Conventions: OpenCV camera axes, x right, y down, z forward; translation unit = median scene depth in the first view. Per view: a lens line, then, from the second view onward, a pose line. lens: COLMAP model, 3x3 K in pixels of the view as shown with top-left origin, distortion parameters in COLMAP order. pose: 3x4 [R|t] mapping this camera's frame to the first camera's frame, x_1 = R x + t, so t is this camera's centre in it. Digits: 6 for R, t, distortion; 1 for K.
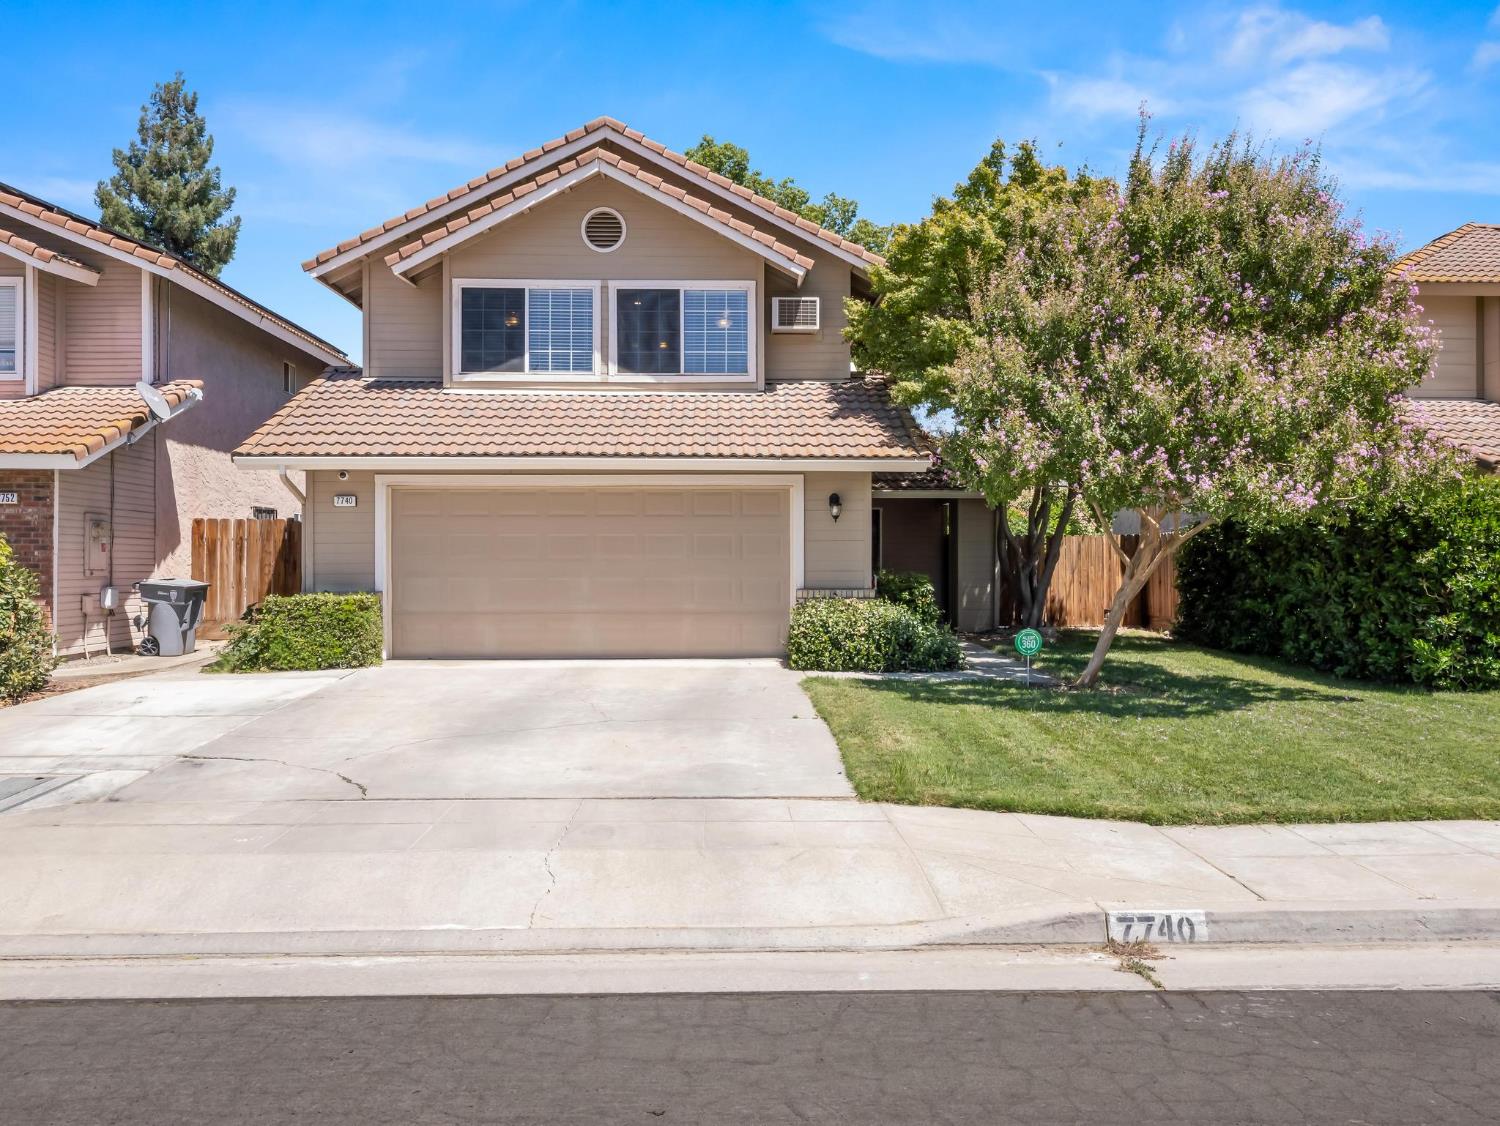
lens RADIAL K [[1130.4, 0, 750.7], [0, 1130.4, 561.2], [0, 0, 1]] dist [0.002724, -0.001503]
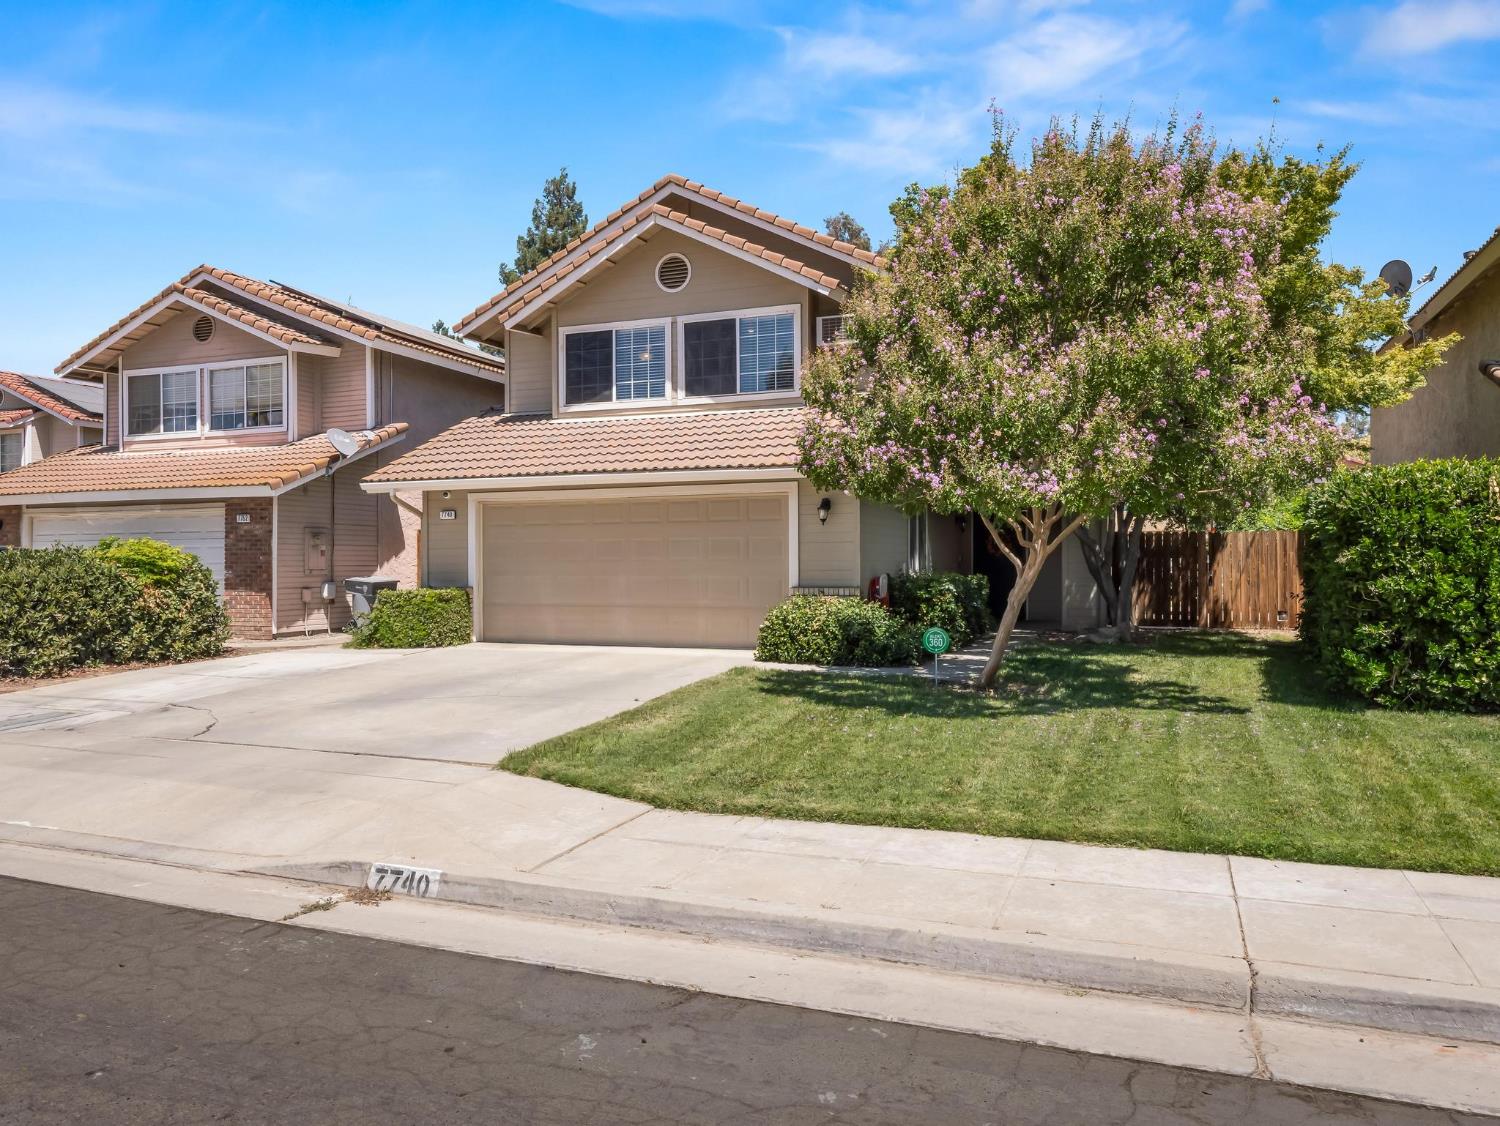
lens RADIAL K [[1053.7, 0, 749.5], [0, 1053.7, 564.5], [0, 0, 1]] dist [0.002071, -0.001461]
pose [[0.917332, -0.002006, -0.398117, 0.408156], [0.003658, 0.999988, 0.003389, -0.000823], [0.398106, -0.004565, 0.917328, 0.055797]]
